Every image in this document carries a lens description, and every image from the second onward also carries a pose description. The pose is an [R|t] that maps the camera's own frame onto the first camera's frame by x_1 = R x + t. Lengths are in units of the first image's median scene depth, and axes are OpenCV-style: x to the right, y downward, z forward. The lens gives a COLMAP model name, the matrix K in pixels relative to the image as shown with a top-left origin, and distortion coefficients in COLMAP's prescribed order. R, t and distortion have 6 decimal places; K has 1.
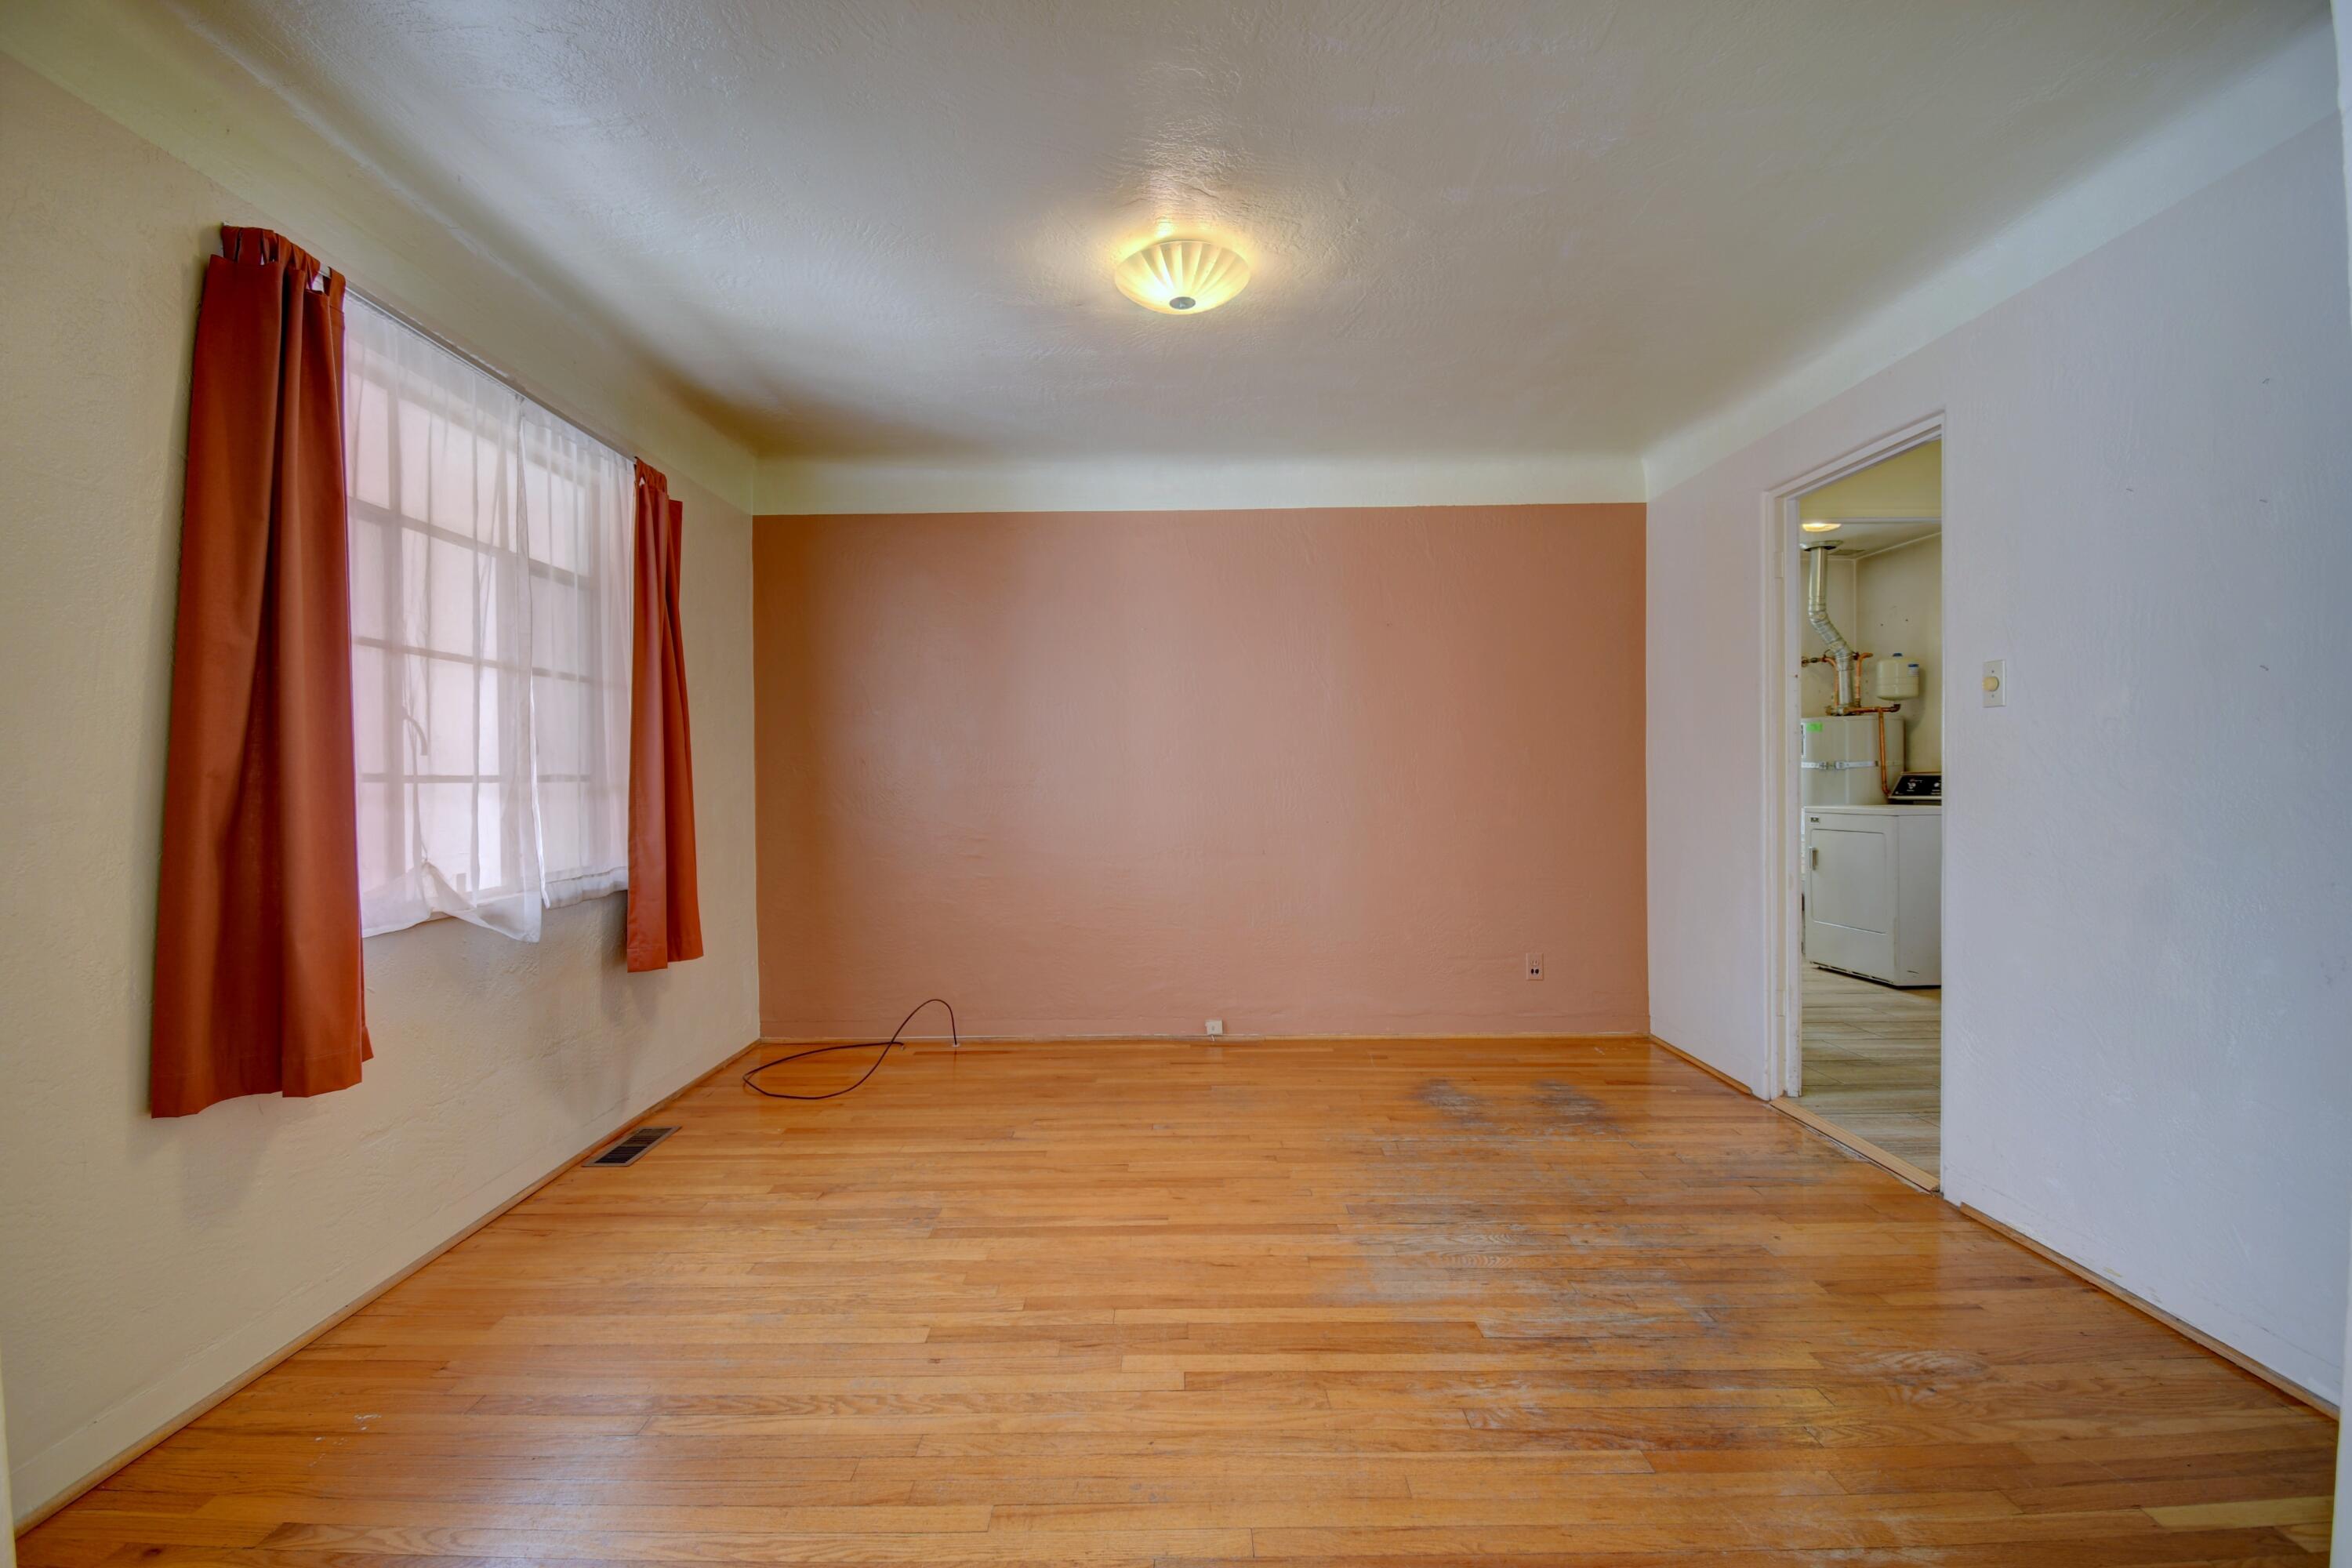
lens RADIAL K [[1031.5, 0, 1172.8], [0, 1031.5, 780.9], [0, 0, 1]] dist [0.003154, -0.000985]
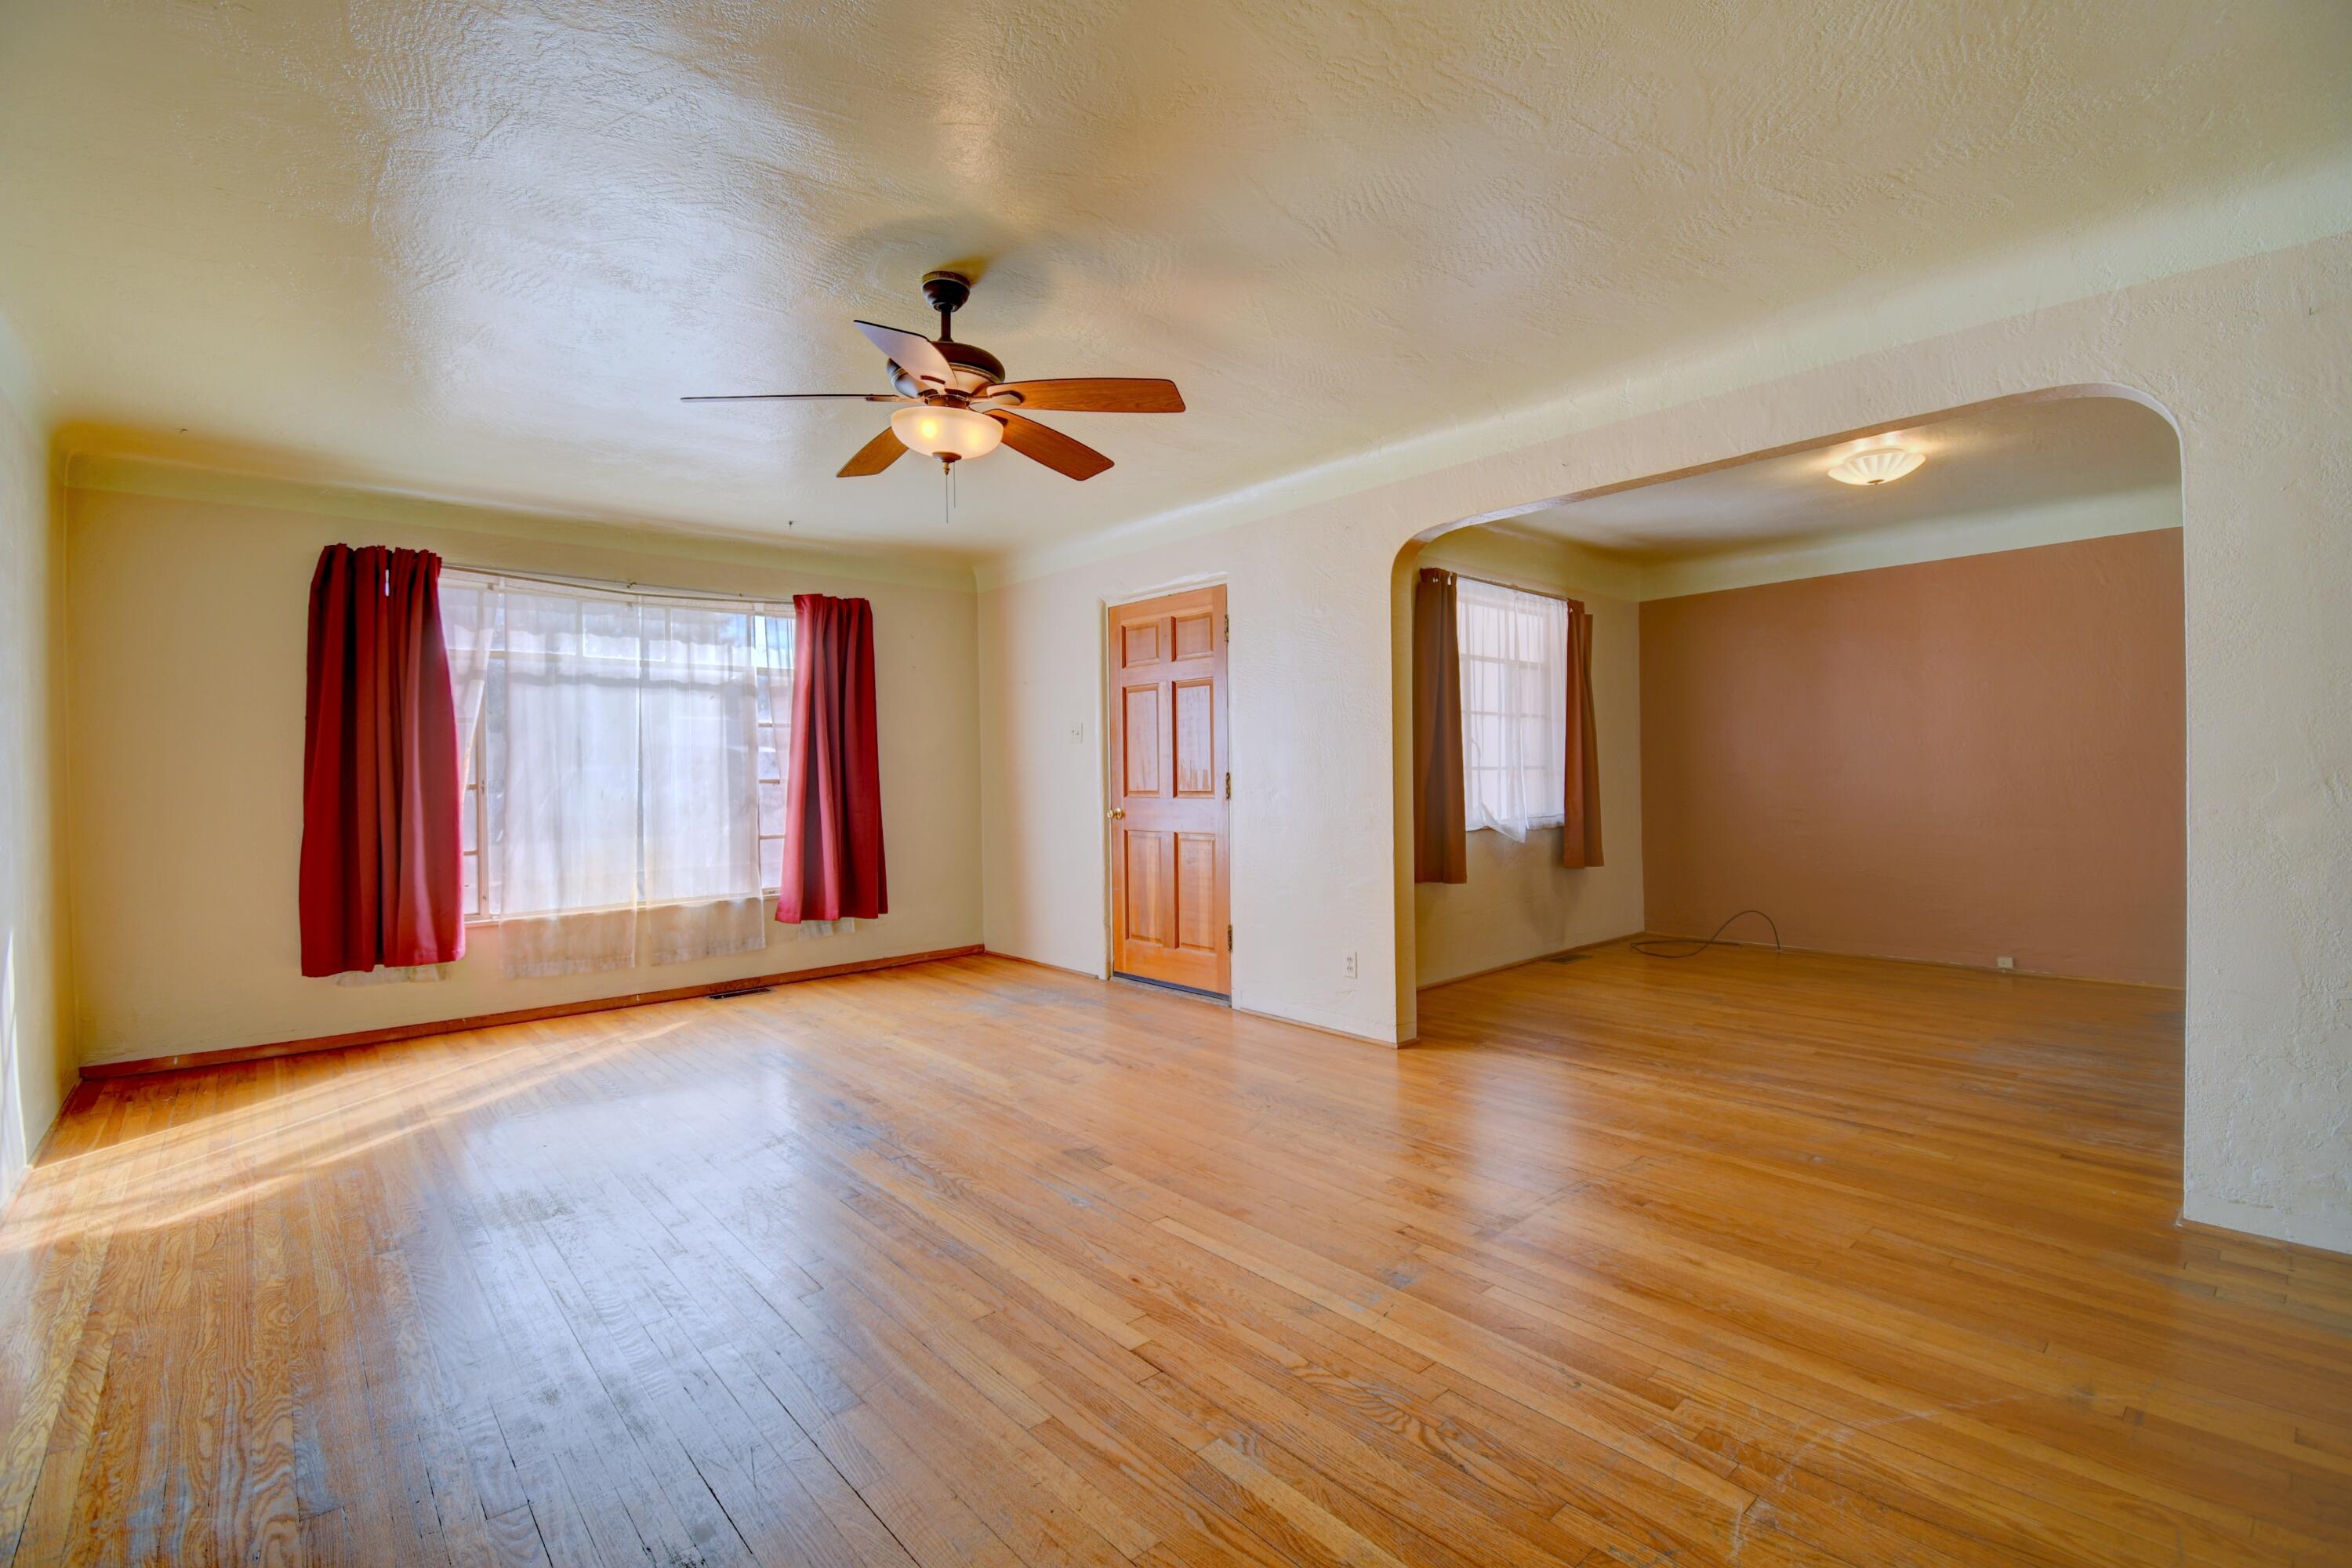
lens RADIAL K [[1031.5, 0, 1178.1], [0, 1031.5, 776.5], [0, 0, 1]] dist [0.003154, -0.000985]
pose [[0.658907, 0.000893, -0.752224, 0.506962], [0.004660, 0.999975, 0.005269, 0.000800], [0.752210, -0.006977, 0.658886, -0.922964]]
